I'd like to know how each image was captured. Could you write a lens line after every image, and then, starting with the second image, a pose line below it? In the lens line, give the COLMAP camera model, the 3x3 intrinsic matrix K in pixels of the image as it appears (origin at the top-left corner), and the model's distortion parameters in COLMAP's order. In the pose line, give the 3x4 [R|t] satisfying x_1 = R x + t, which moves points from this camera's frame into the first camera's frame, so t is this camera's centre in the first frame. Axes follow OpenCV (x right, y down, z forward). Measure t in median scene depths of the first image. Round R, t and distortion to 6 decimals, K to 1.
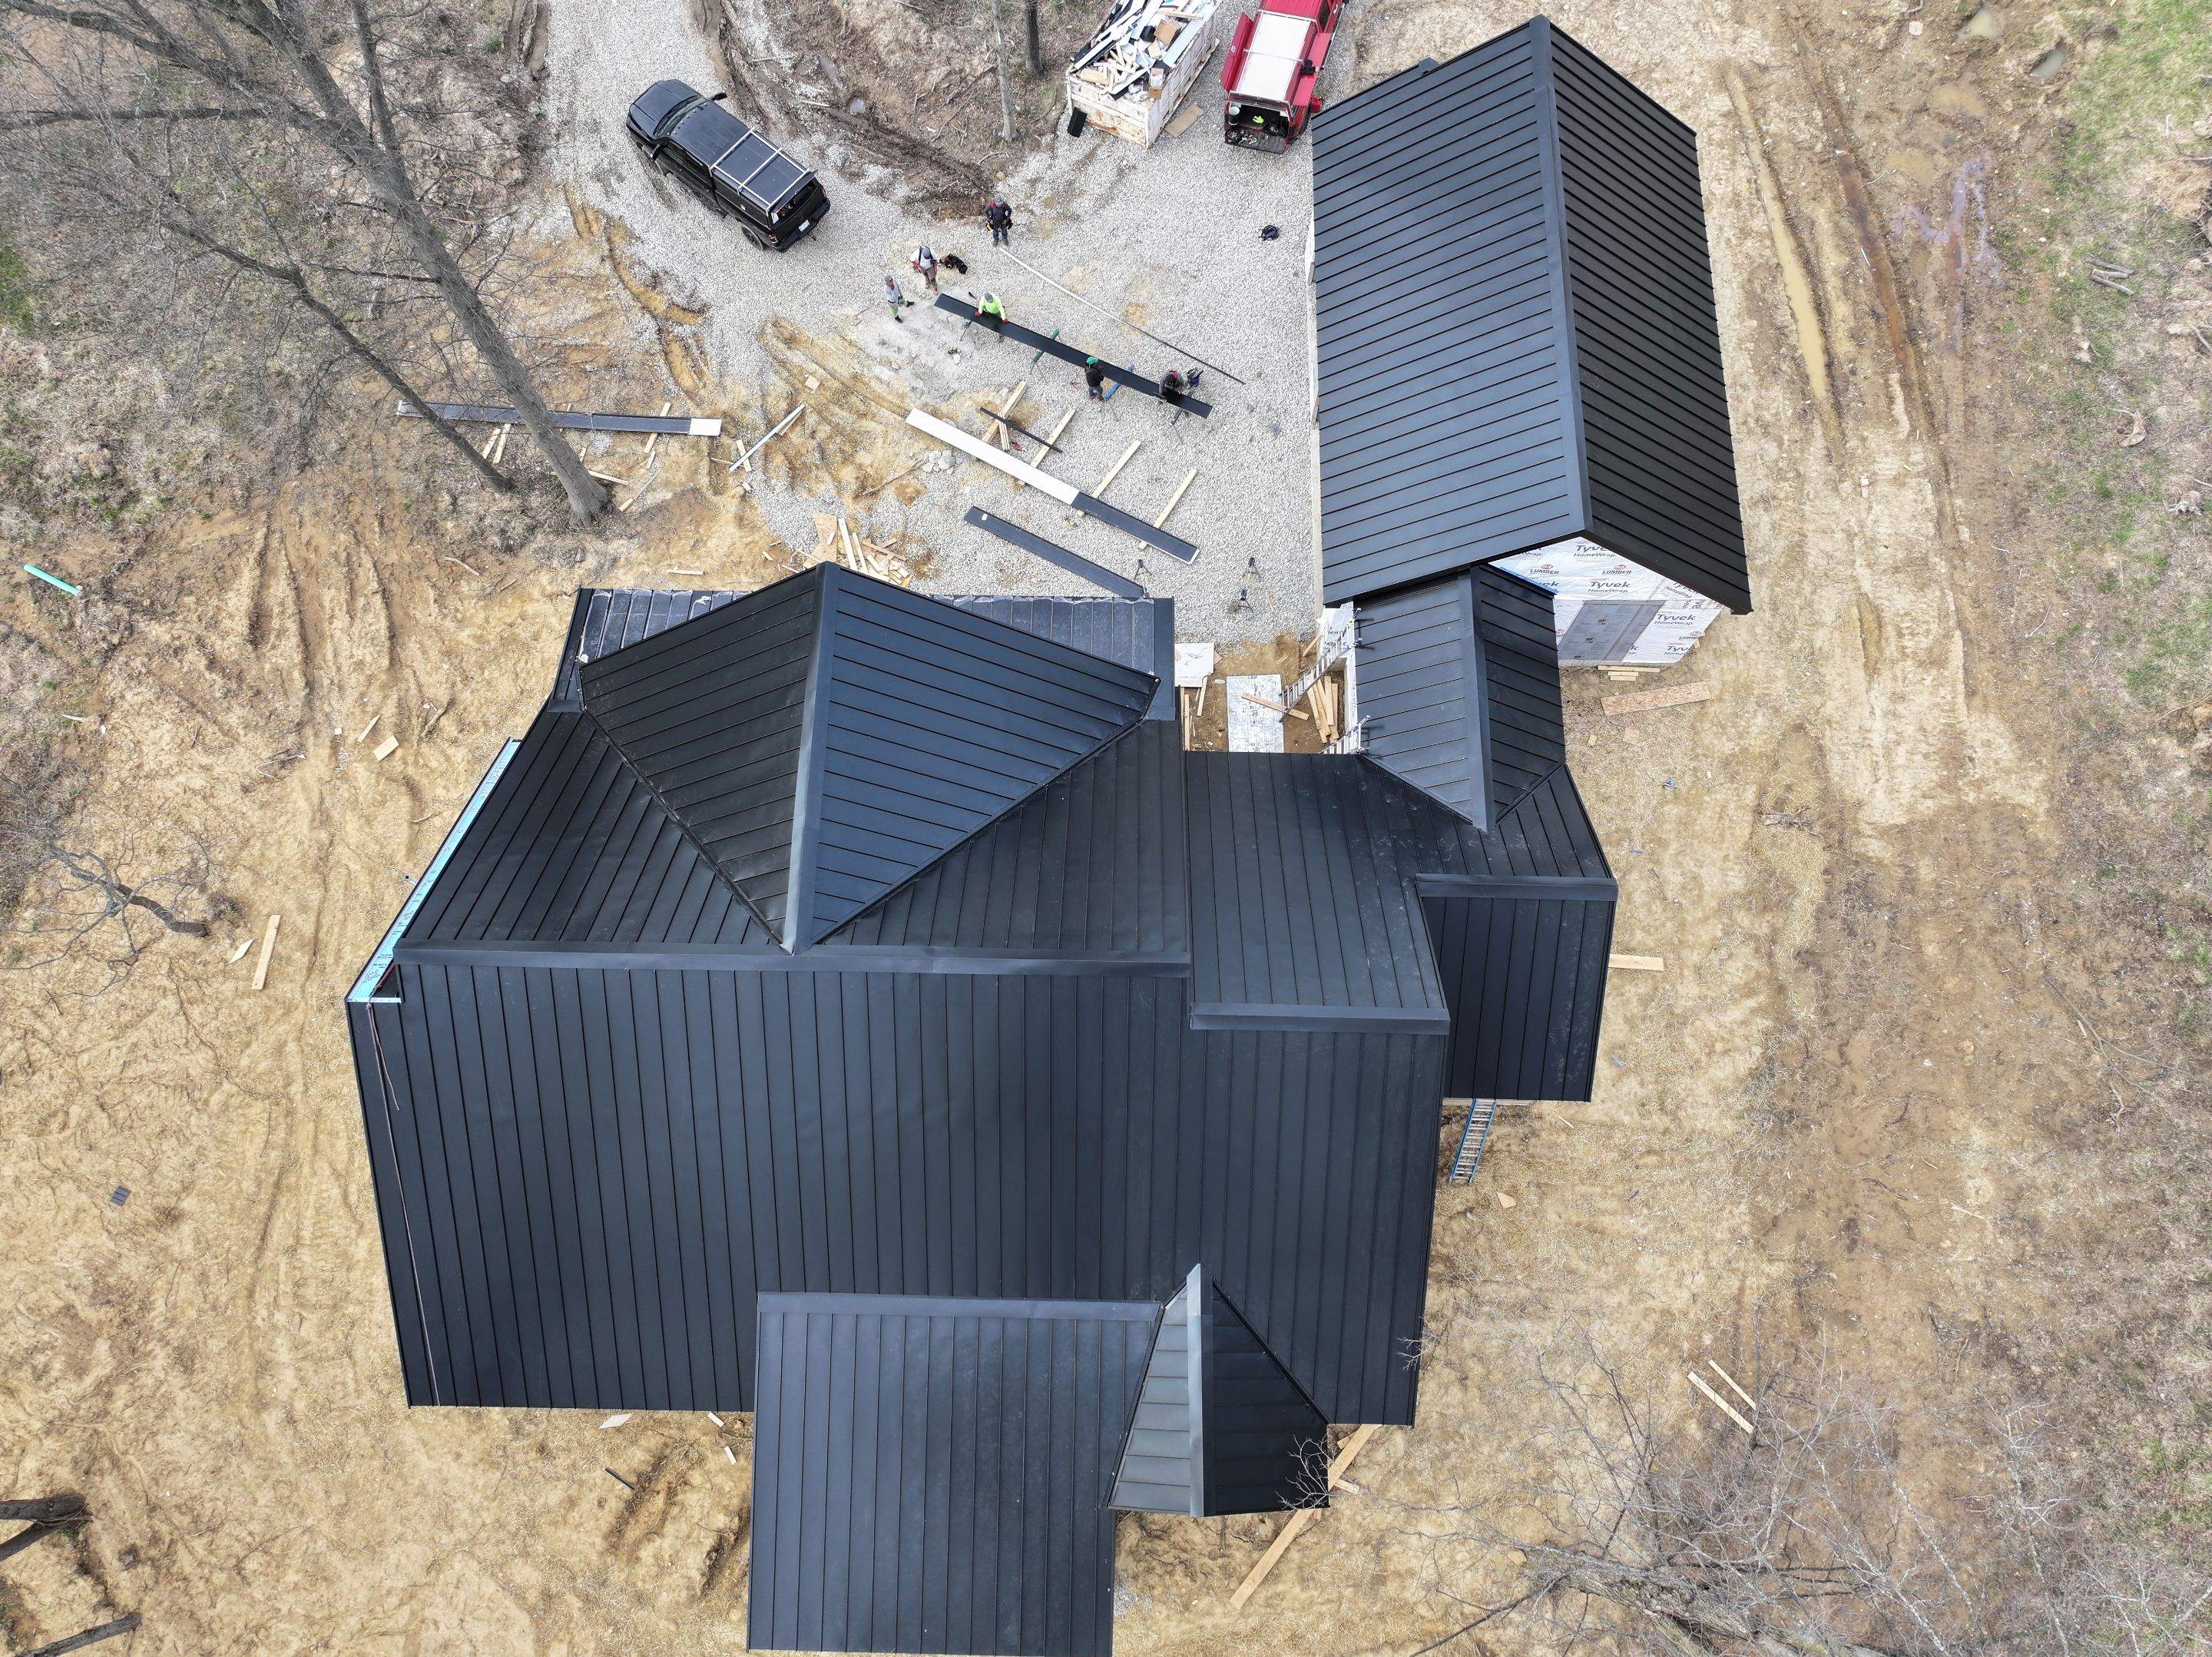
lens RADIAL K [[1551.1, 0, 1113.1], [0, 1551.1, 822.1], [0, 0, 1]] dist [-0.005486, 0.021235]
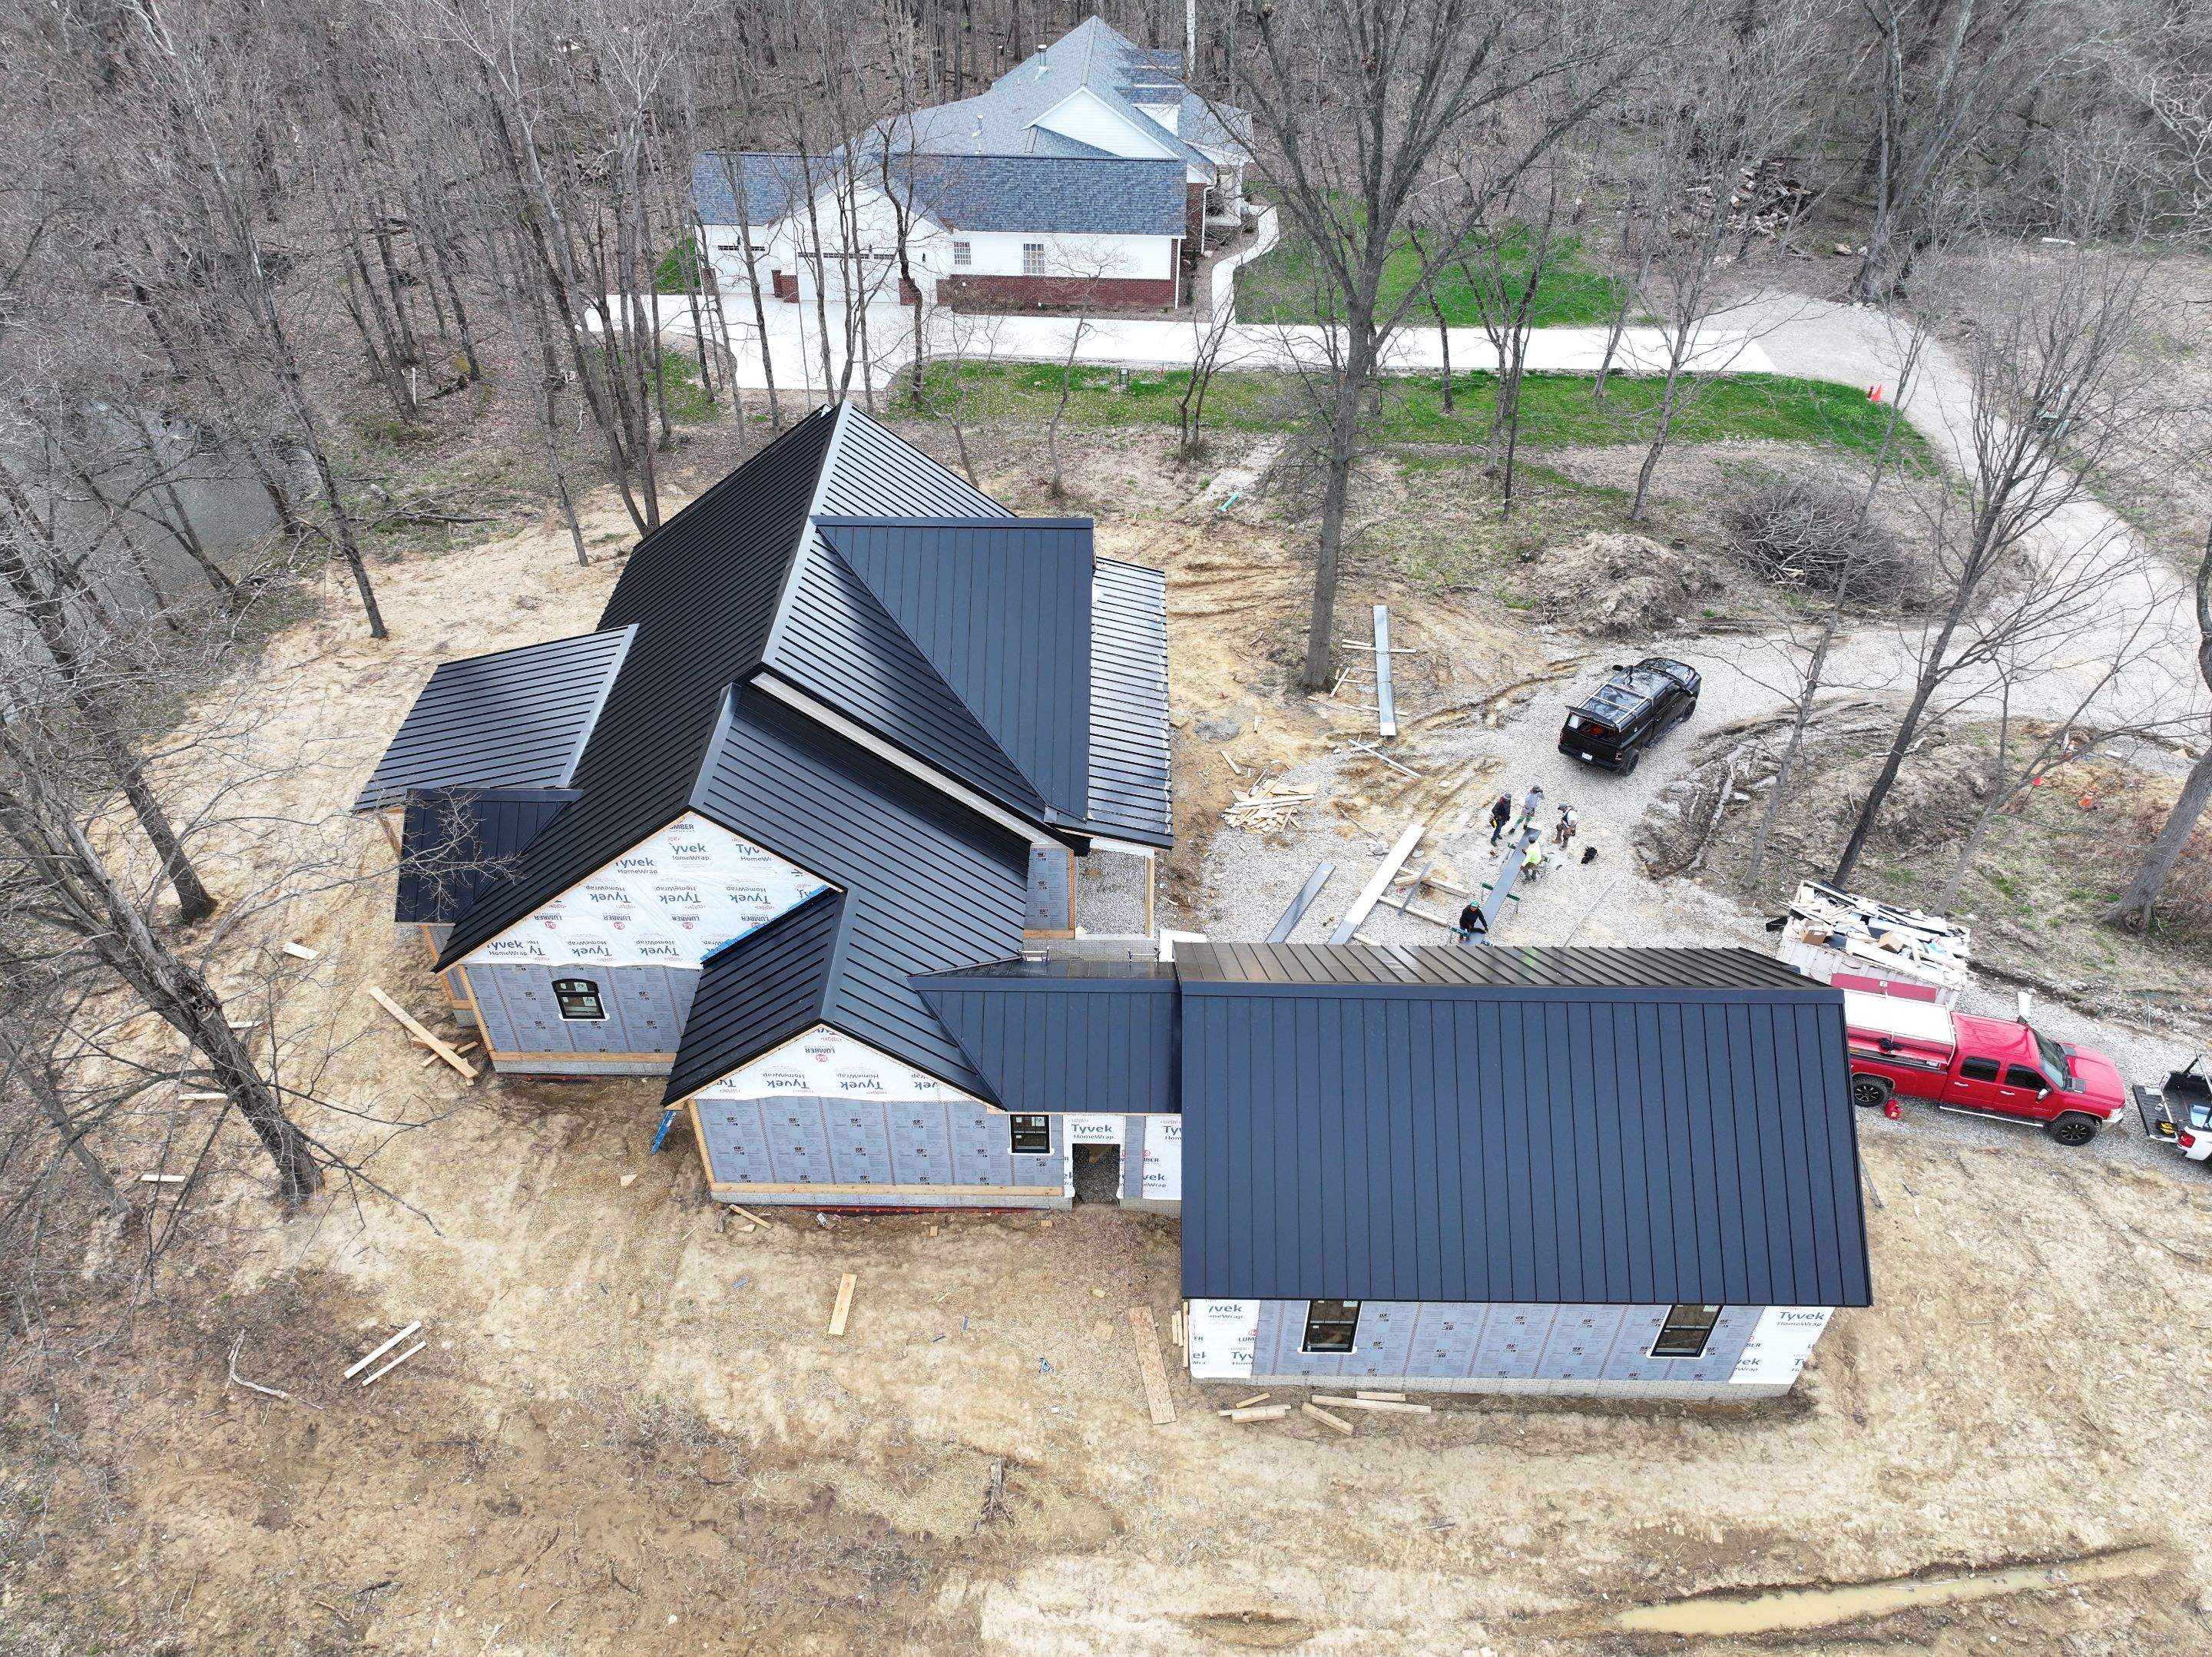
lens RADIAL K [[1551.1, 0, 1110.0], [0, 1551.1, 825.8], [0, 0, 1]] dist [-0.005486, 0.021235]
pose [[0.009283, 0.649812, -0.760039, 0.836921], [-0.952700, 0.236645, 0.190689, -0.301907], [0.303771, 0.722319, 0.621272, 0.255107]]
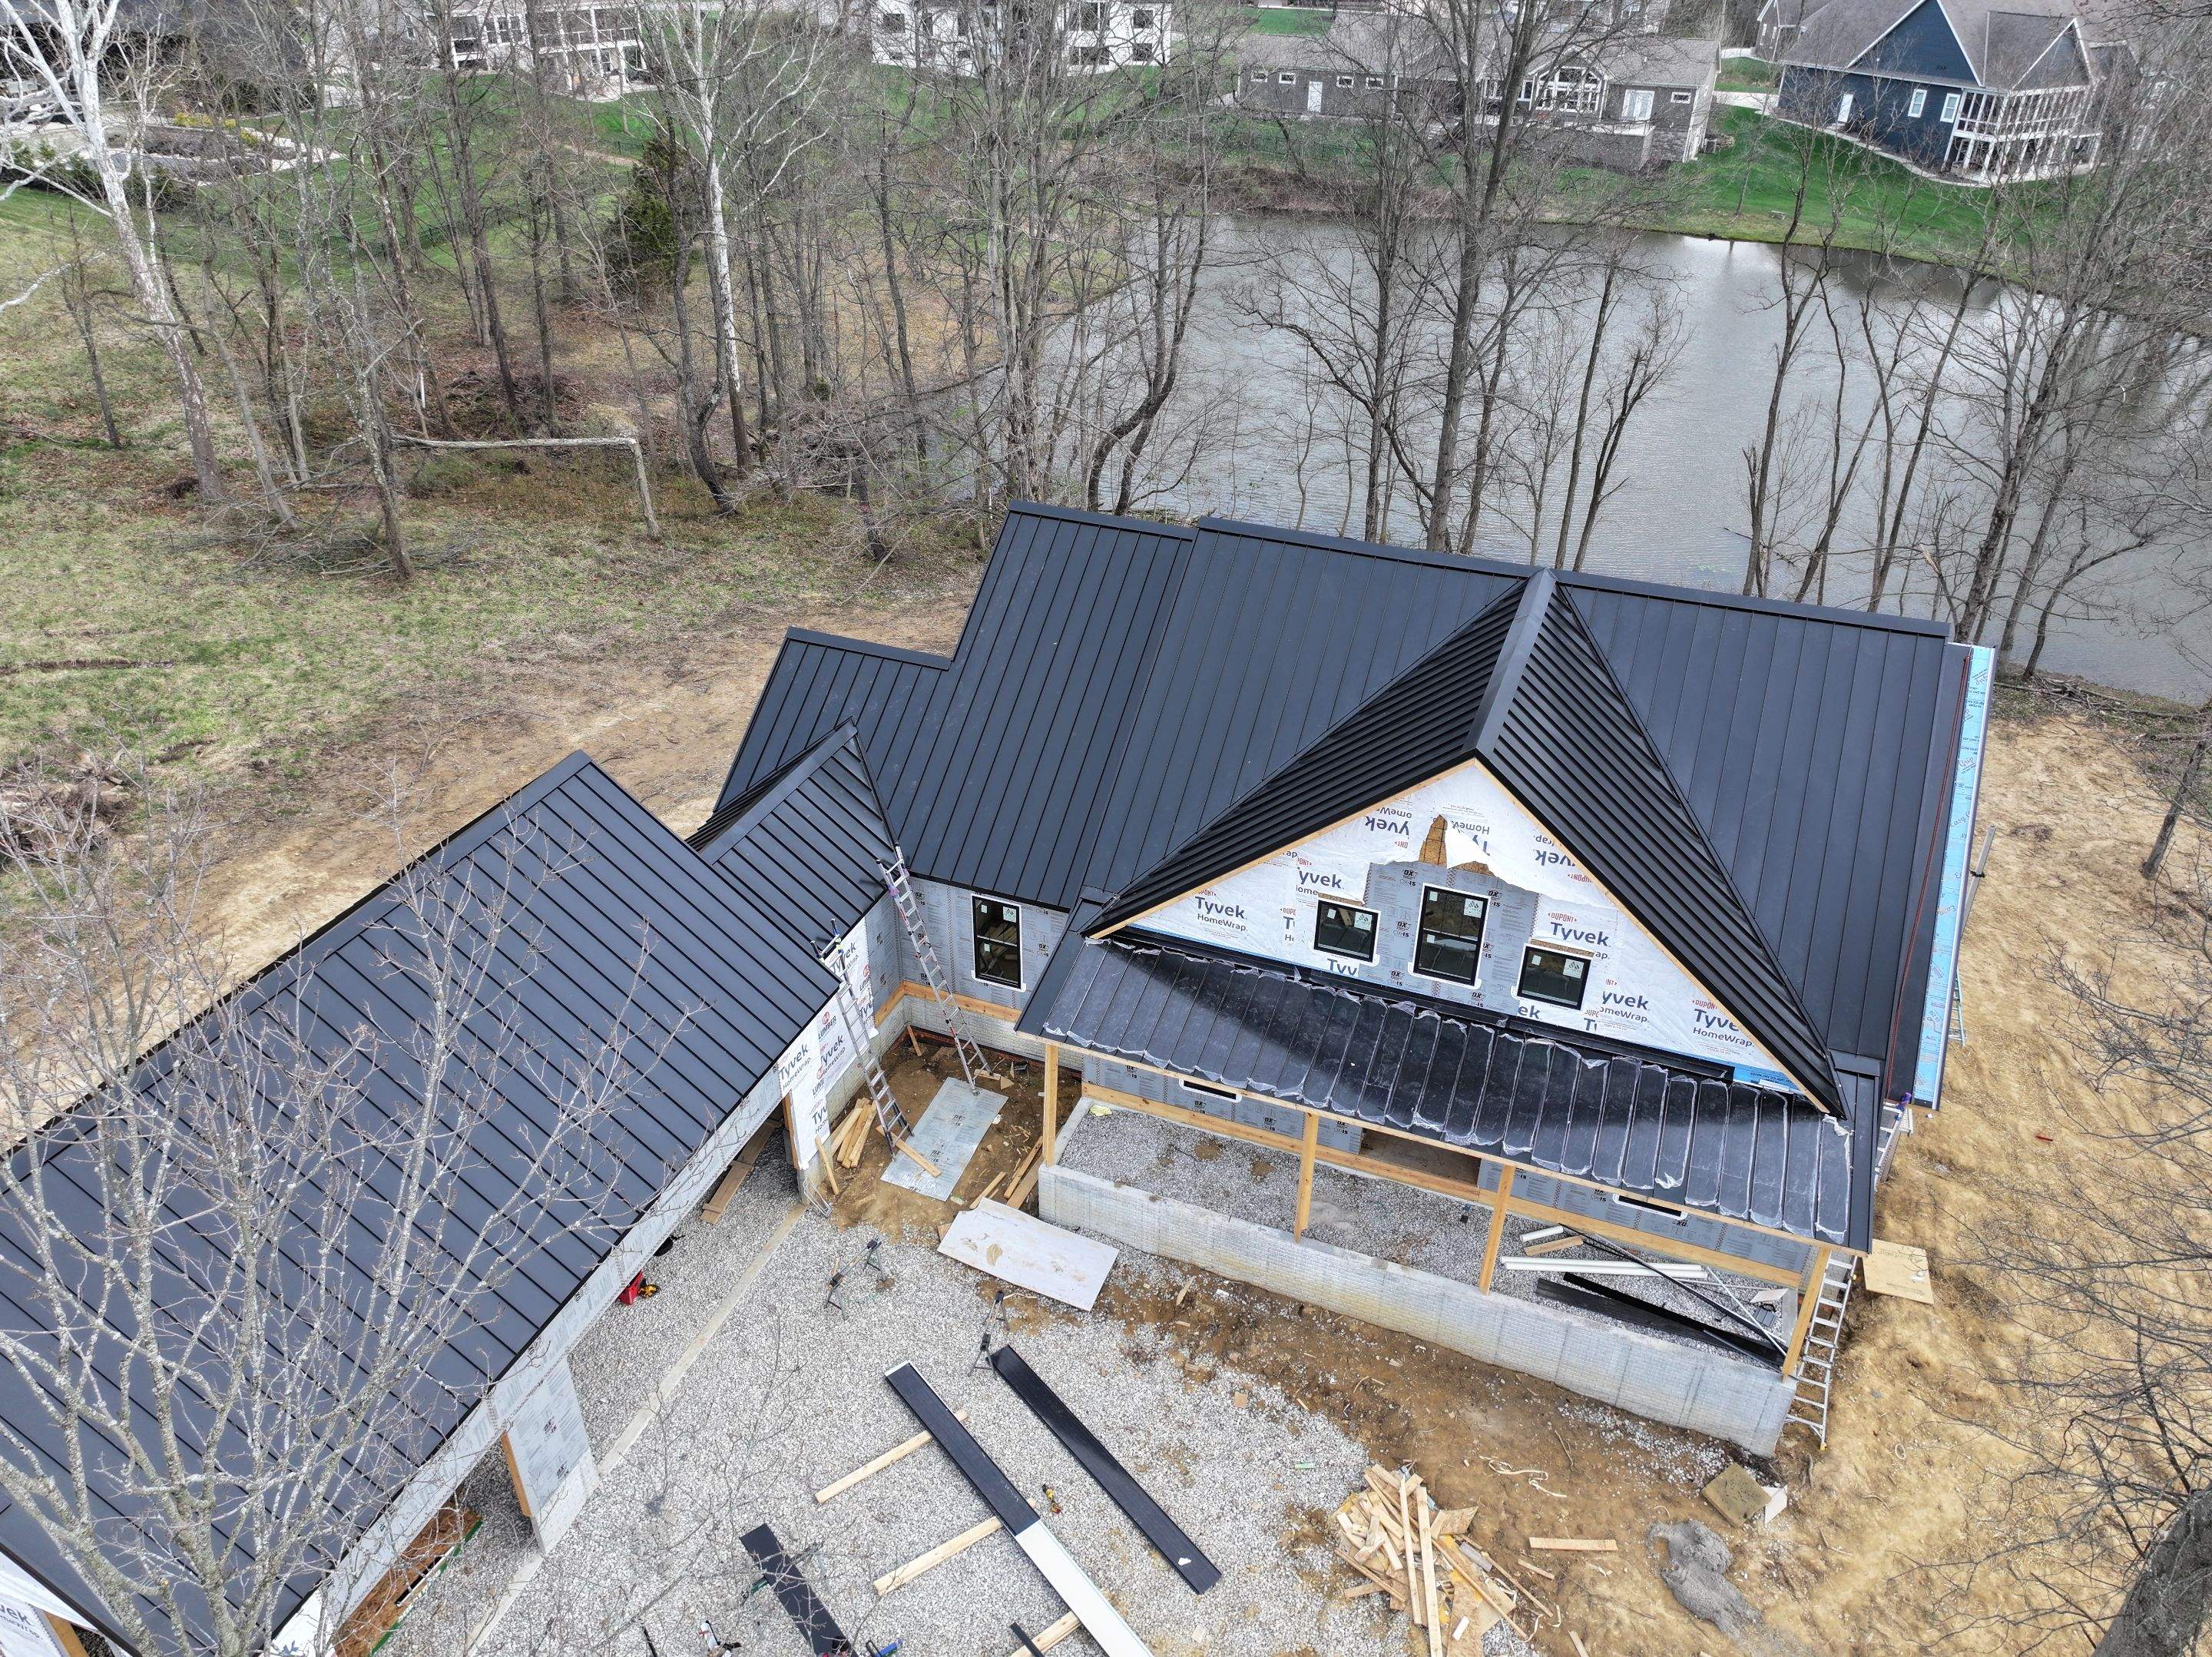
lens RADIAL K [[1551.1, 0, 1115.7], [0, 1551.1, 823.8], [0, 0, 1]] dist [-0.005486, 0.021235]
pose [[-0.939888, -0.187450, 0.285436, -0.190405], [0.321748, -0.206069, 0.924129, -0.754664], [-0.114409, 0.960416, 0.253993, 0.666834]]
